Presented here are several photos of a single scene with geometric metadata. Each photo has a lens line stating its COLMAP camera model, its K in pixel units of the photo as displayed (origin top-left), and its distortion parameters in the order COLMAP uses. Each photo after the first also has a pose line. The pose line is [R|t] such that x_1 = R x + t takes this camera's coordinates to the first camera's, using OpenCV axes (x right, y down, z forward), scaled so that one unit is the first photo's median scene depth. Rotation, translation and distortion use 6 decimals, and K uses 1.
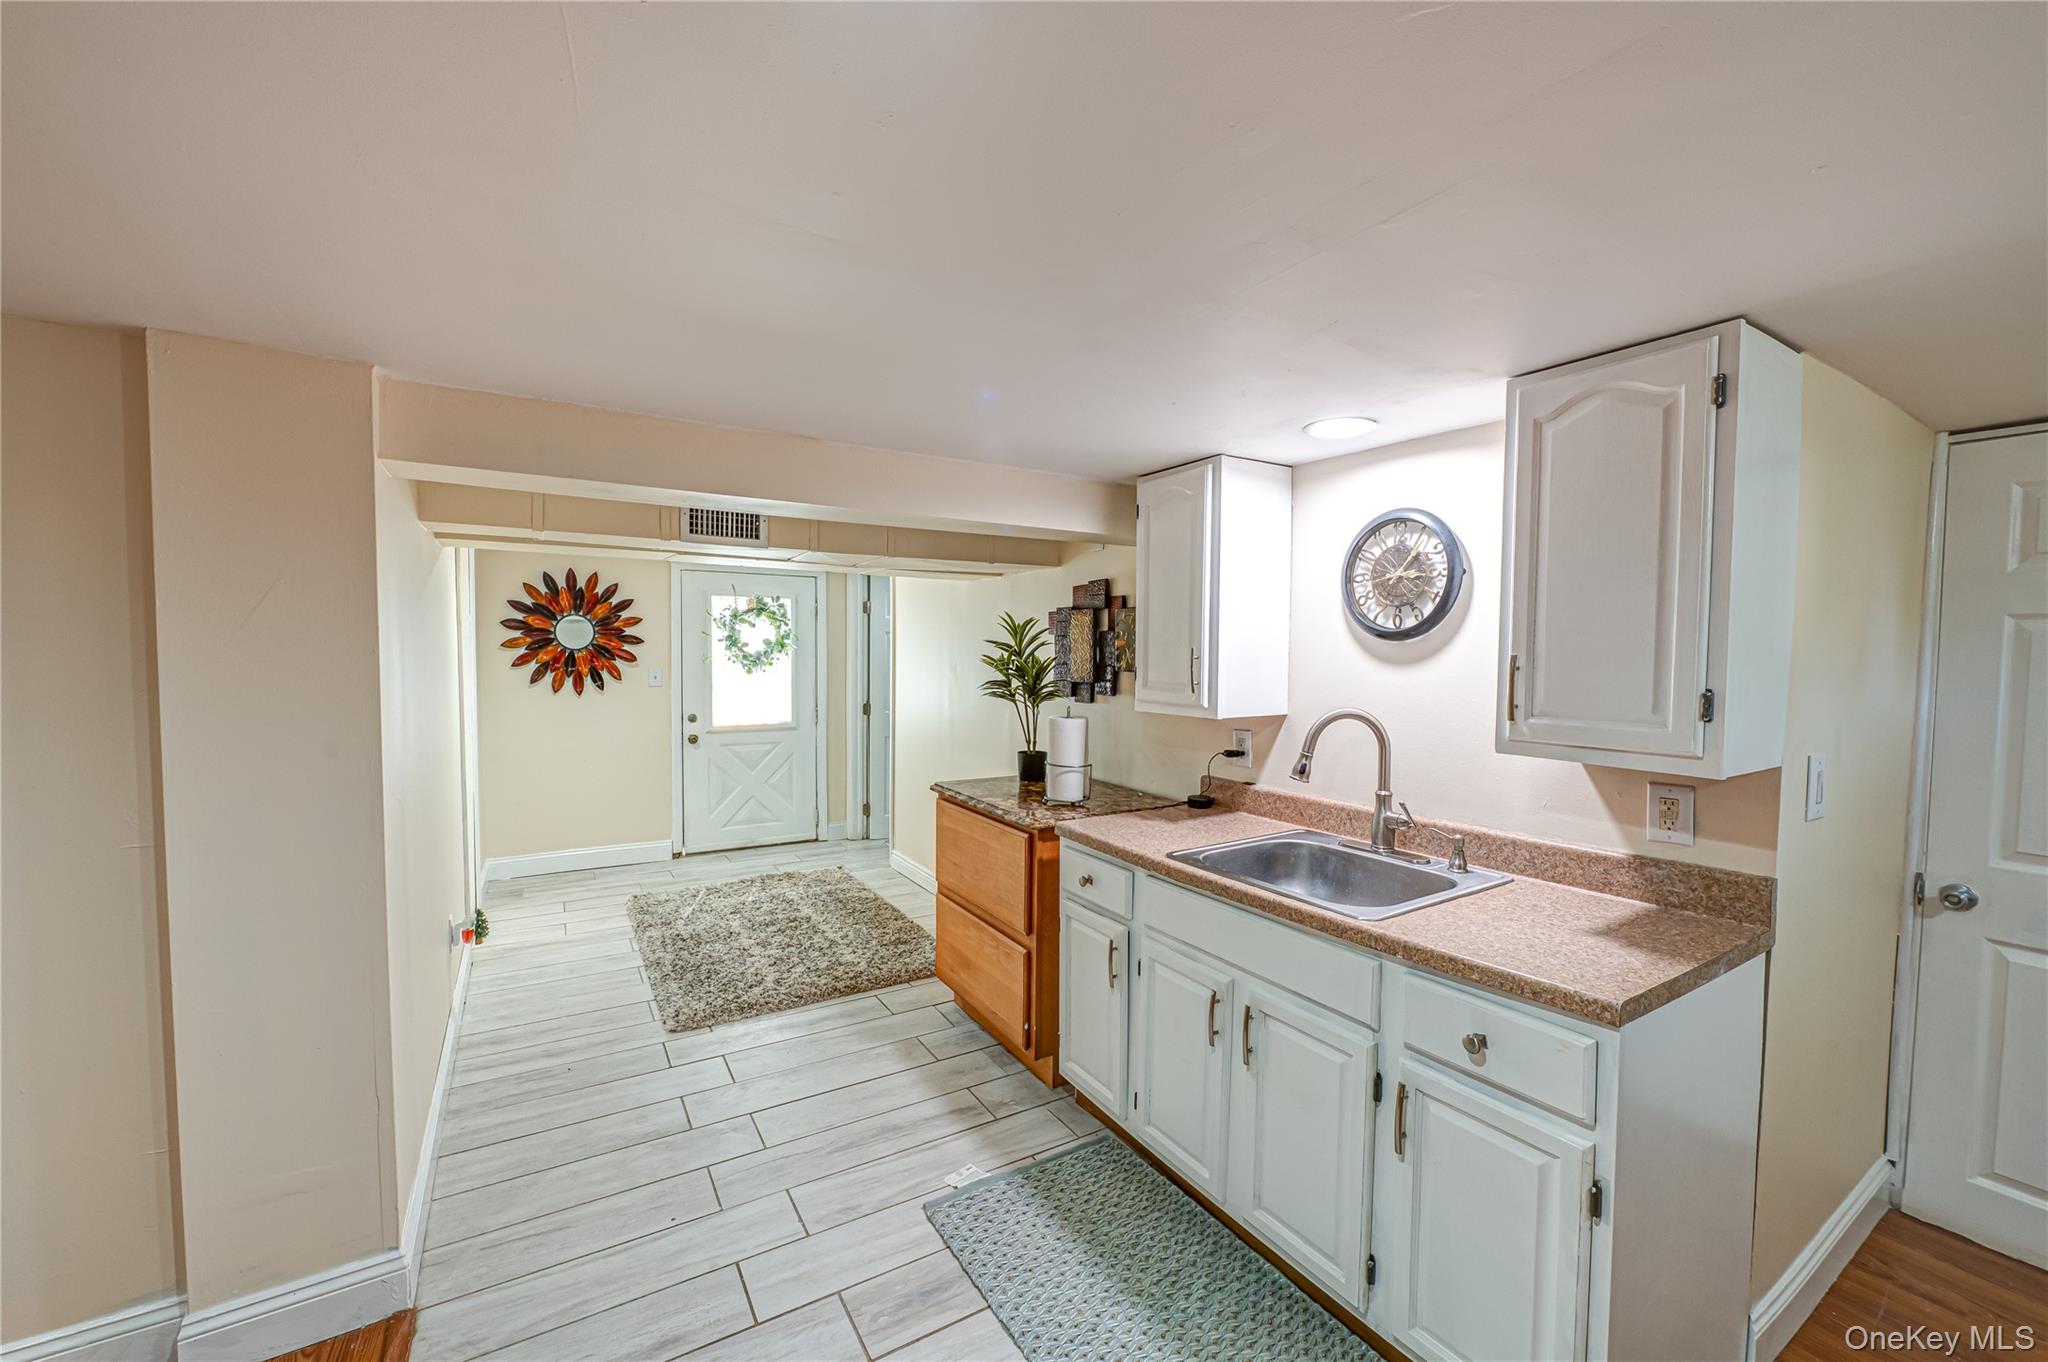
lens RADIAL K [[807.1, 0, 1027.3], [0, 807.1, 678.2], [0, 0, 1]] dist [-0.020001, -0.001084]
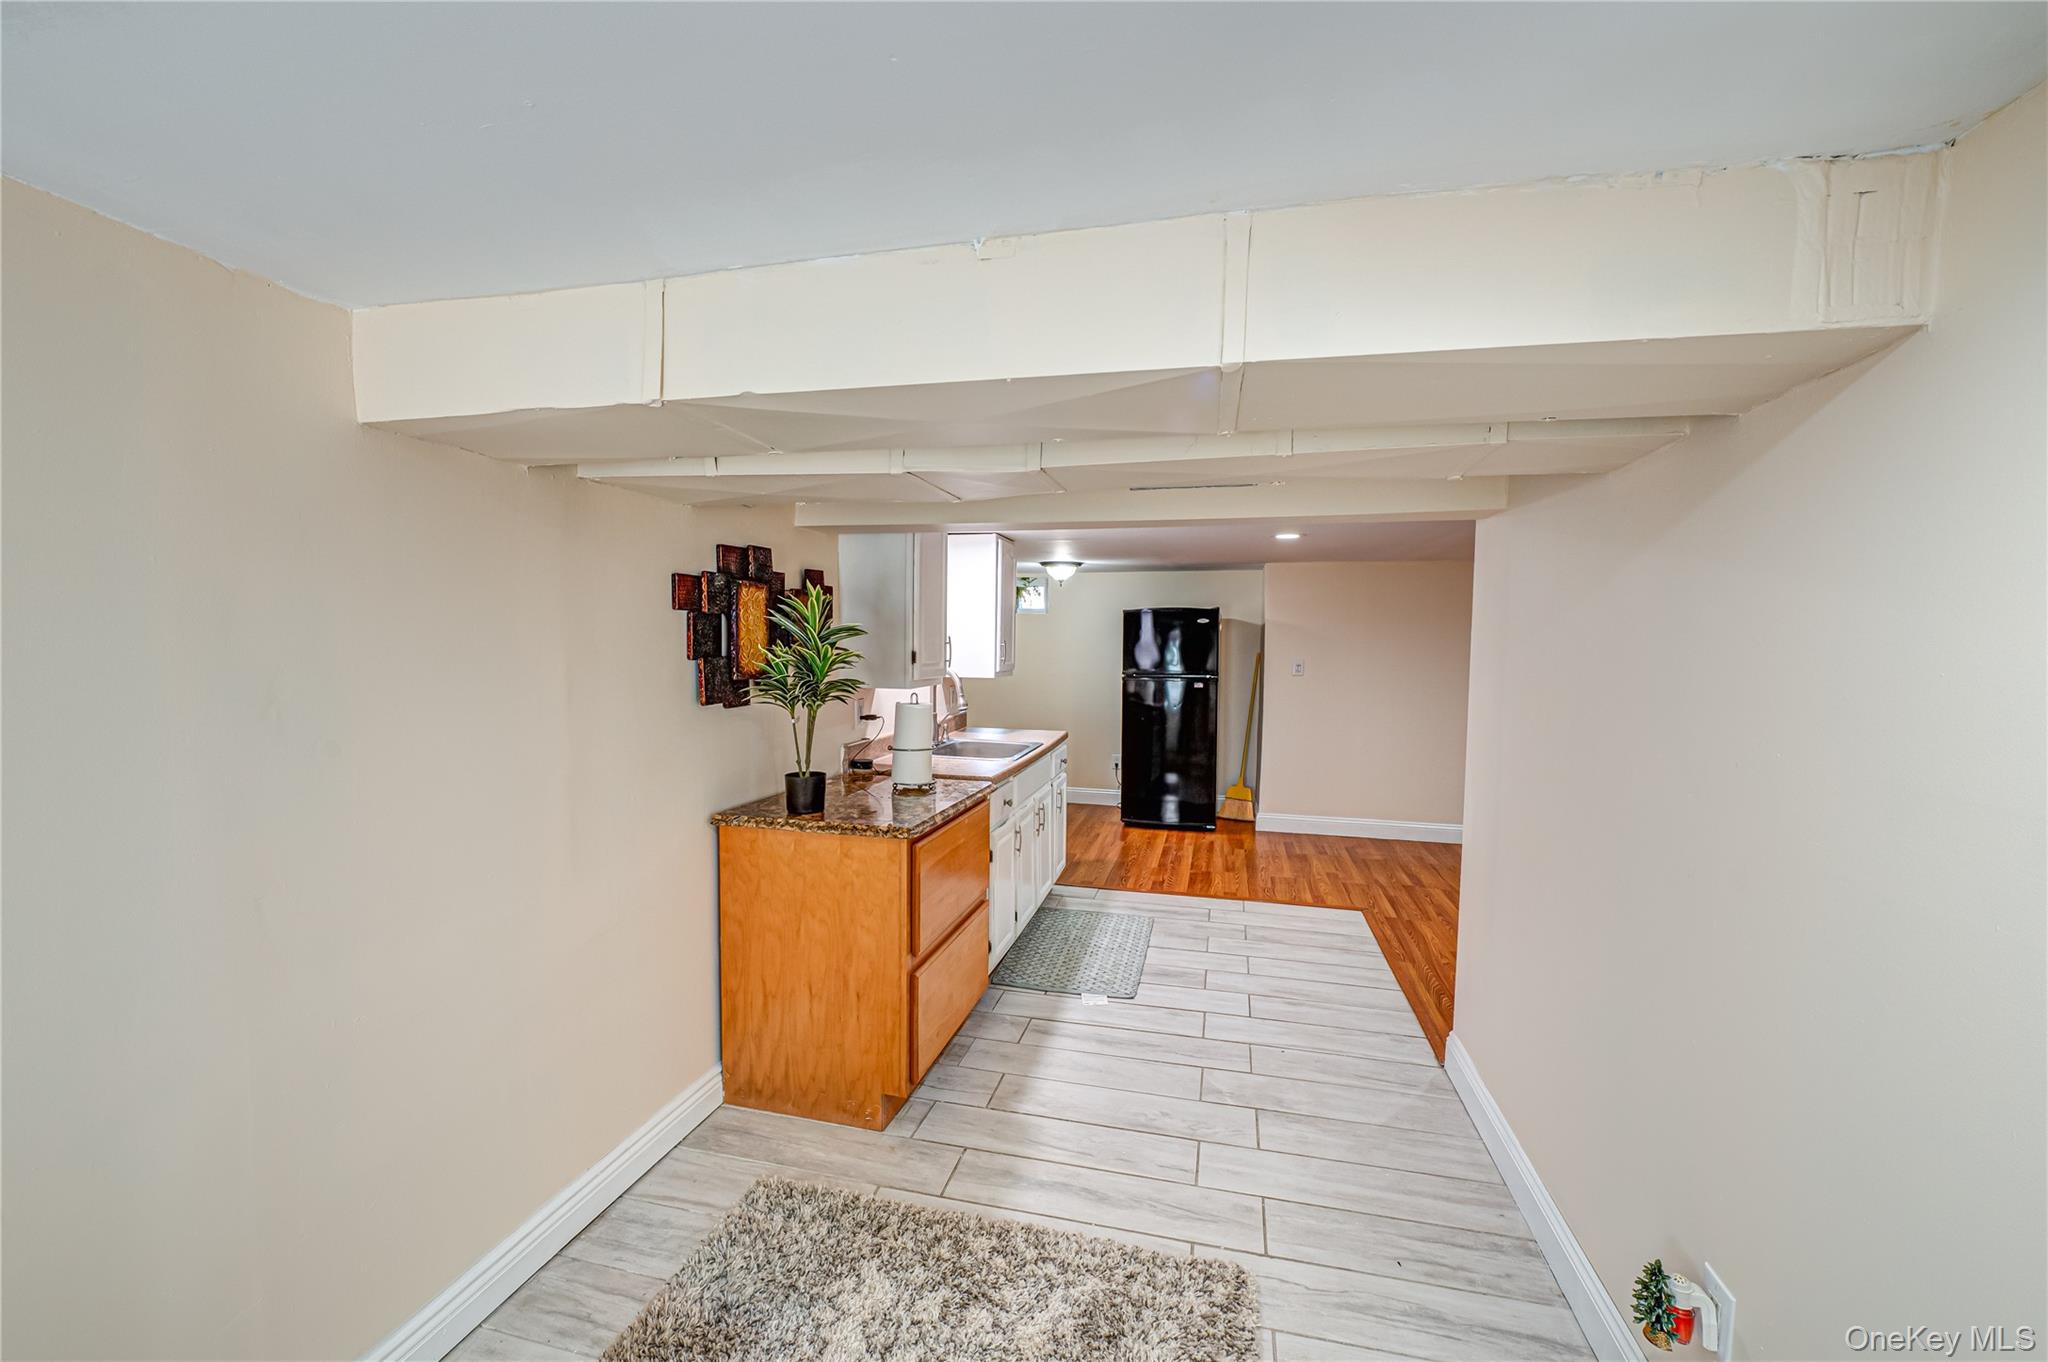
lens RADIAL K [[807.1, 0, 1020.1], [0, 807.1, 682.9], [0, 0, 1]] dist [-0.020001, -0.001084]
pose [[-0.700129, -0.050137, 0.712254, -0.919924], [0.005333, 0.997137, 0.075432, -0.068119], [-0.713997, 0.056610, -0.697857, 1.916189]]
